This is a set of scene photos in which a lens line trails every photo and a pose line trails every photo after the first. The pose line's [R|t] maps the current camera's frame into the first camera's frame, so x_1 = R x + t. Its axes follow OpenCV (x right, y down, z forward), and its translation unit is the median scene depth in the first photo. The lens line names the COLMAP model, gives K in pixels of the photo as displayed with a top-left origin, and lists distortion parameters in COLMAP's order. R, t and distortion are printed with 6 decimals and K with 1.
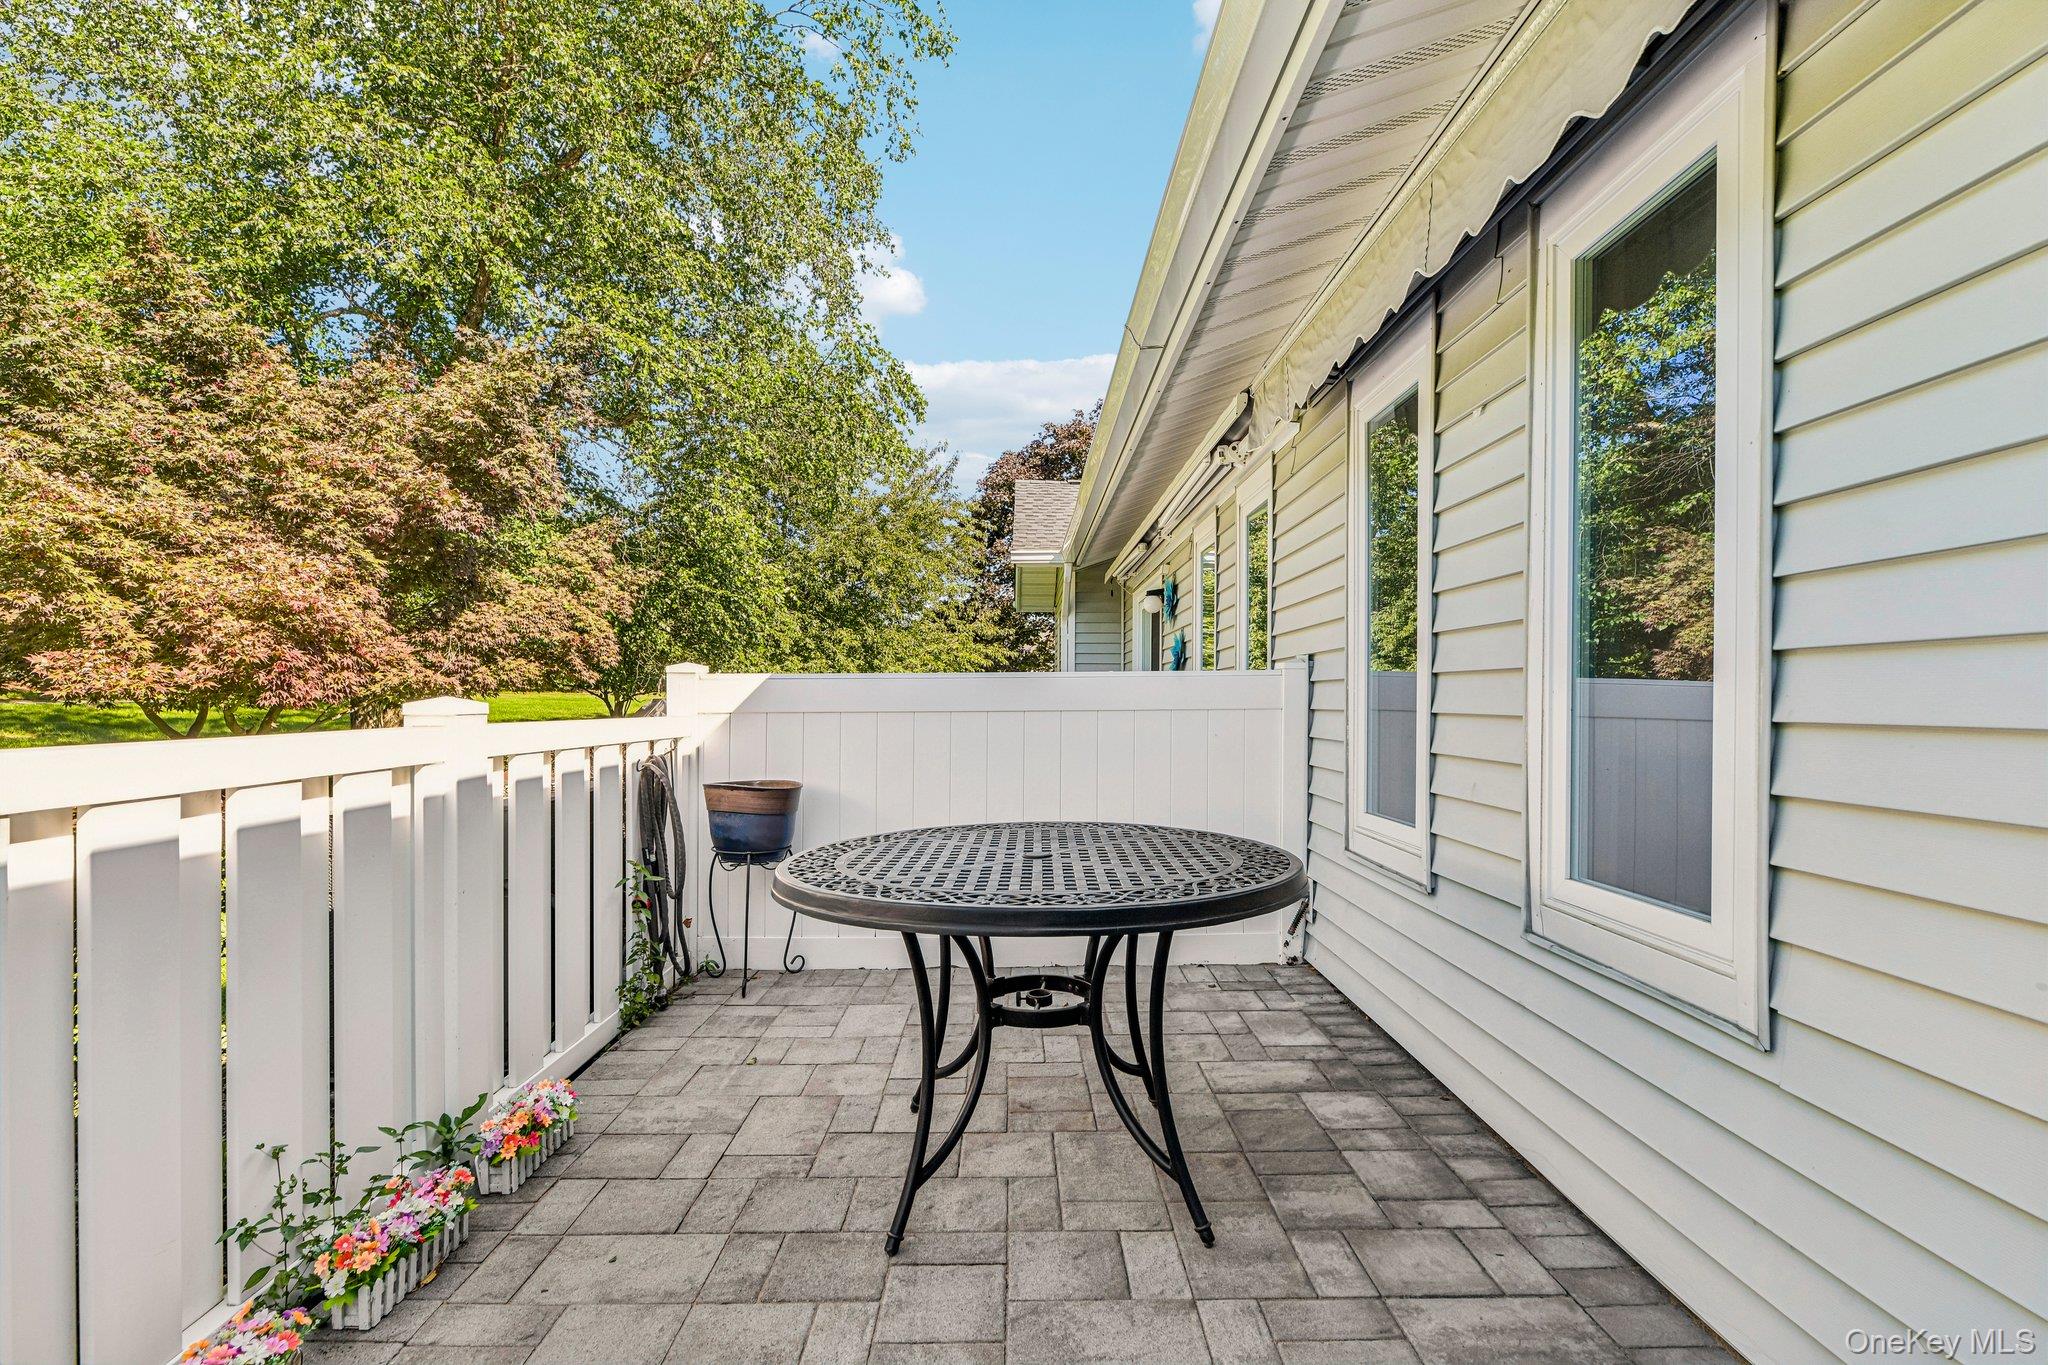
lens RADIAL K [[991.1, 0, 1026.7], [0, 991.1, 696.9], [0, 0, 1]] dist [0.021063, -0.005344]
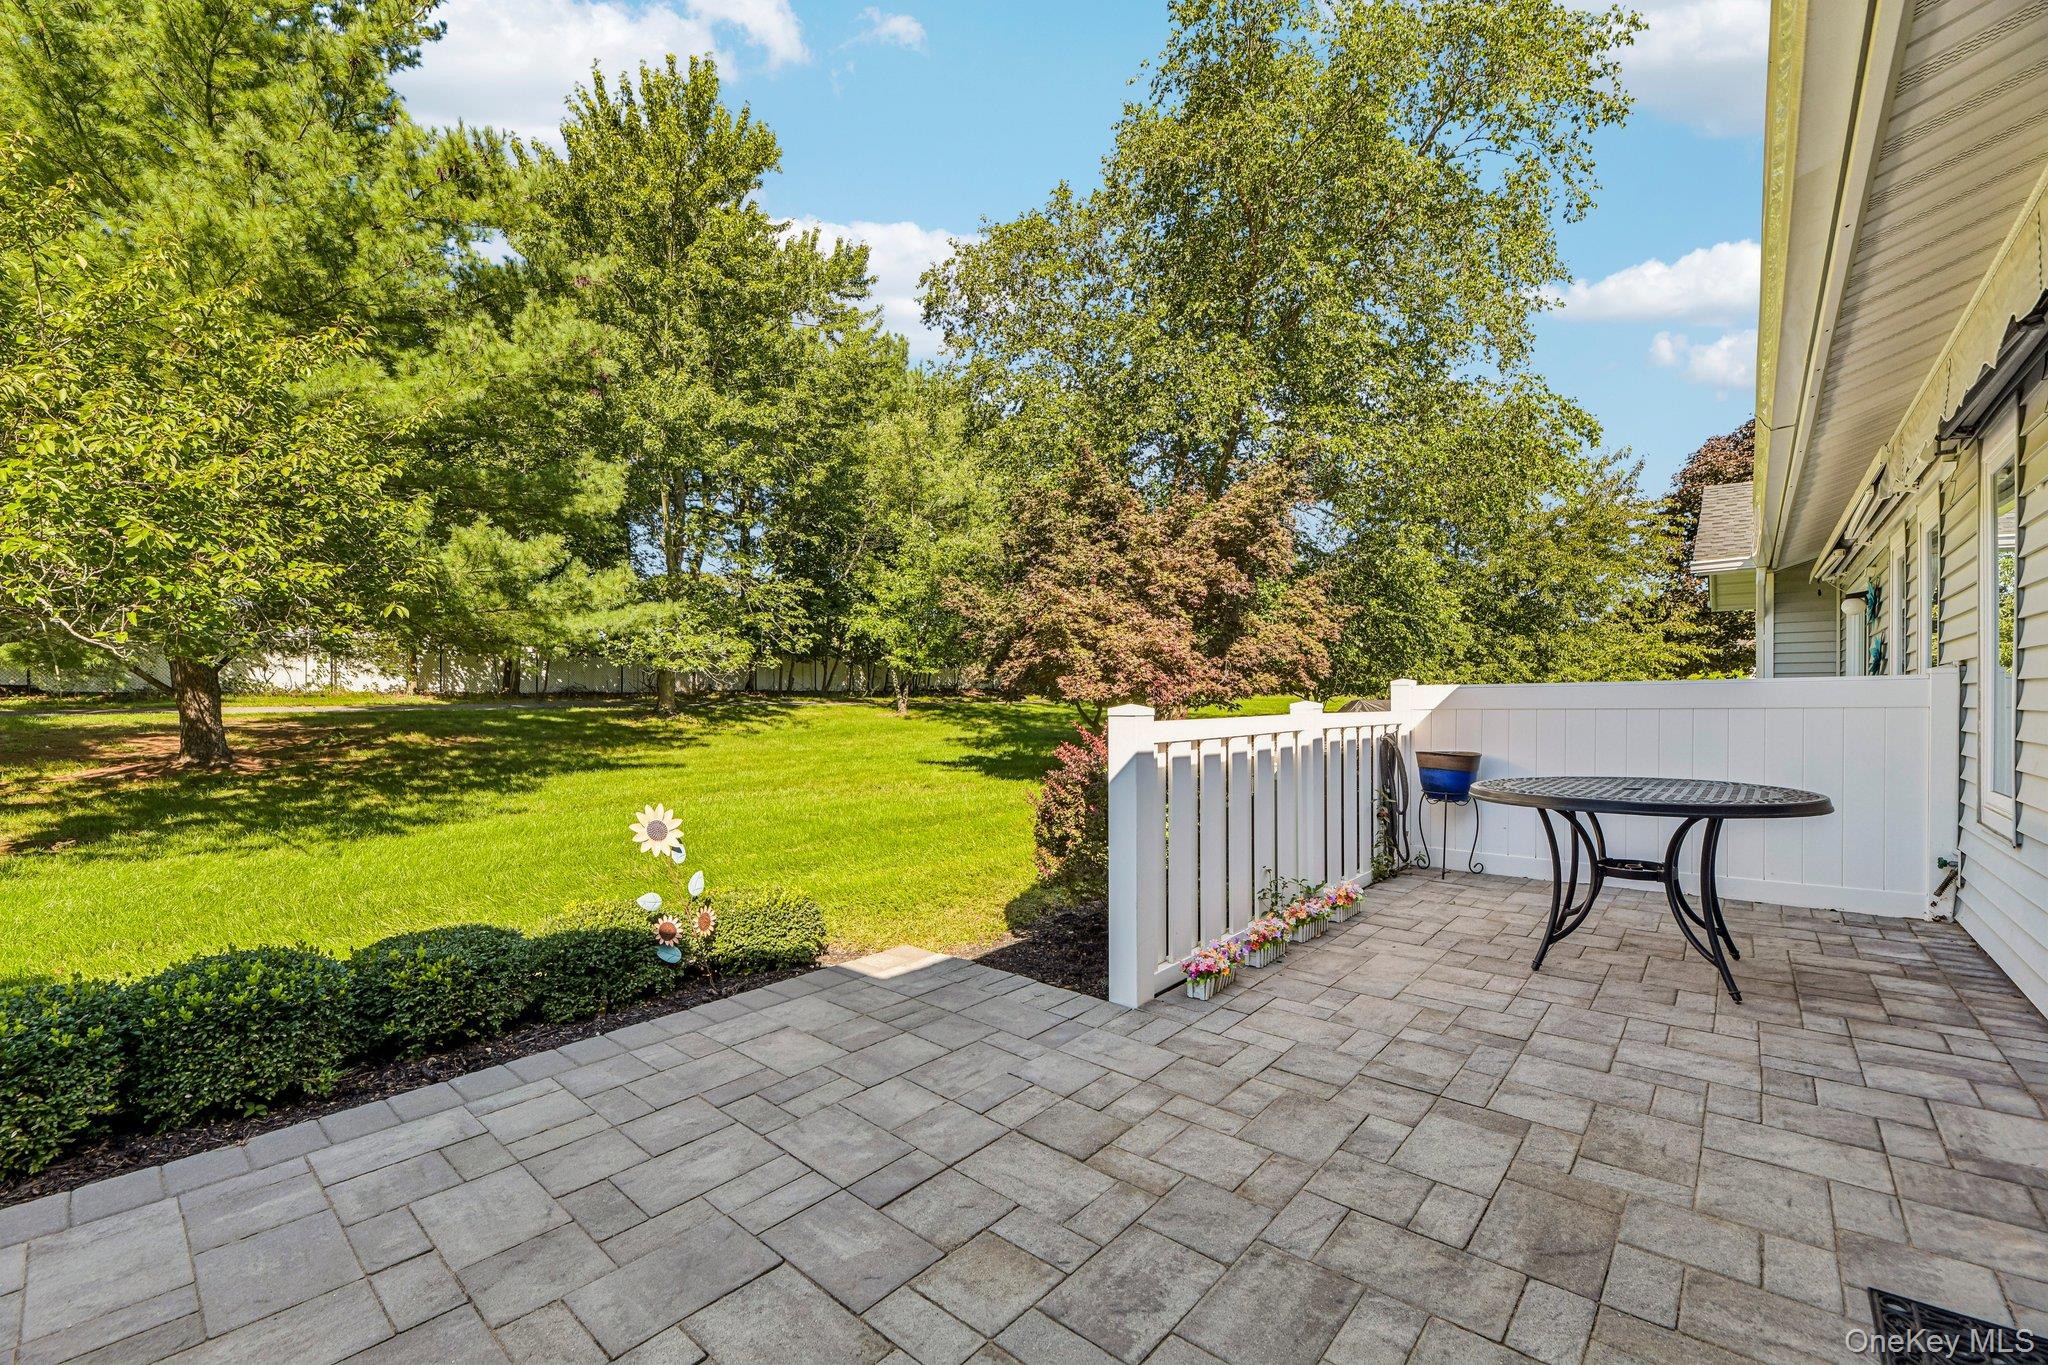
lens RADIAL K [[843.1, 0, 1009.1], [0, 843.1, 709.0], [0, 0, 1]] dist [-0.004179, -0.001115]
pose [[0.747896, 0.002466, -0.663812, 0.050221], [0.006659, 0.999915, 0.011218, -0.002271], [0.663783, -0.012811, 0.747815, -0.249367]]
